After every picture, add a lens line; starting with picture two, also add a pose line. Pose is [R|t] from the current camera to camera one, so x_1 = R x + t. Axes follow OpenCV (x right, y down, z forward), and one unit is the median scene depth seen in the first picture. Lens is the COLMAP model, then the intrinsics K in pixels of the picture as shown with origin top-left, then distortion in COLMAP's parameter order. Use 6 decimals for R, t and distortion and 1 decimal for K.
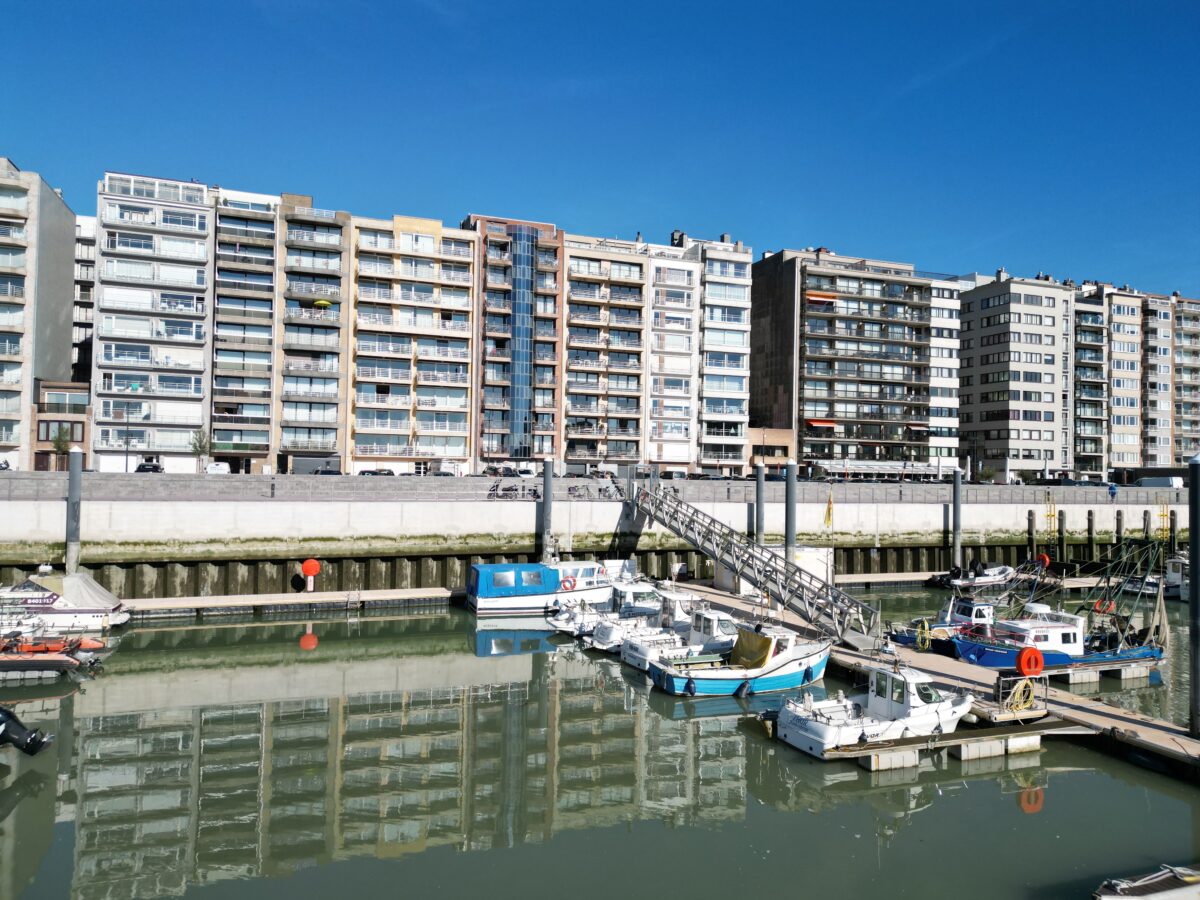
lens RADIAL K [[841.9, 0, 600.0], [0, 841.9, 450.0], [0, 0, 1]] dist [0.088587, -0.092425]
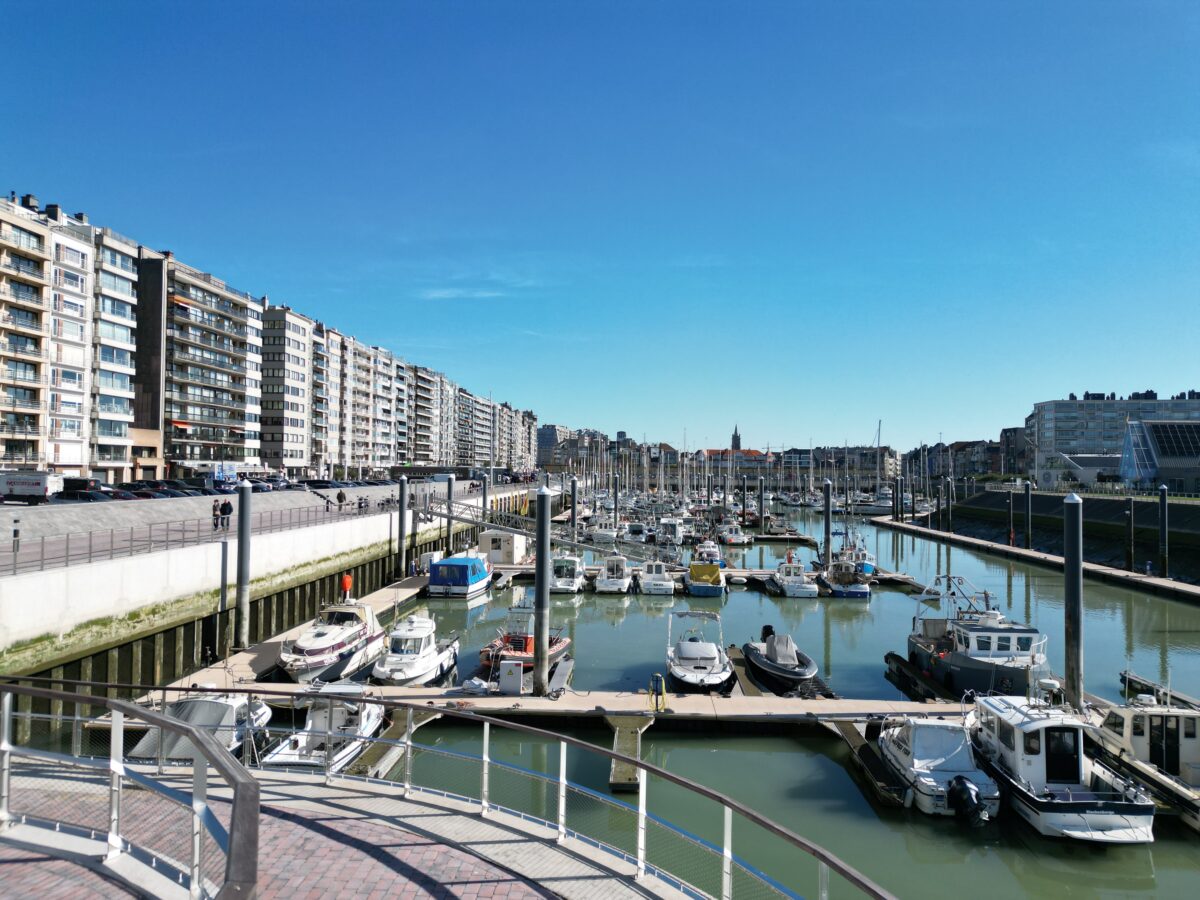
lens RADIAL K [[837.7, 0, 598.6], [0, 837.7, 452.0], [0, 0, 1]] dist [0.075405, -0.076910]
pose [[0.413278, 0.006331, 0.910583, -0.489589], [-0.027062, 0.999620, 0.005332, -0.018757], [-0.910203, -0.026846, 0.413292, 0.112214]]
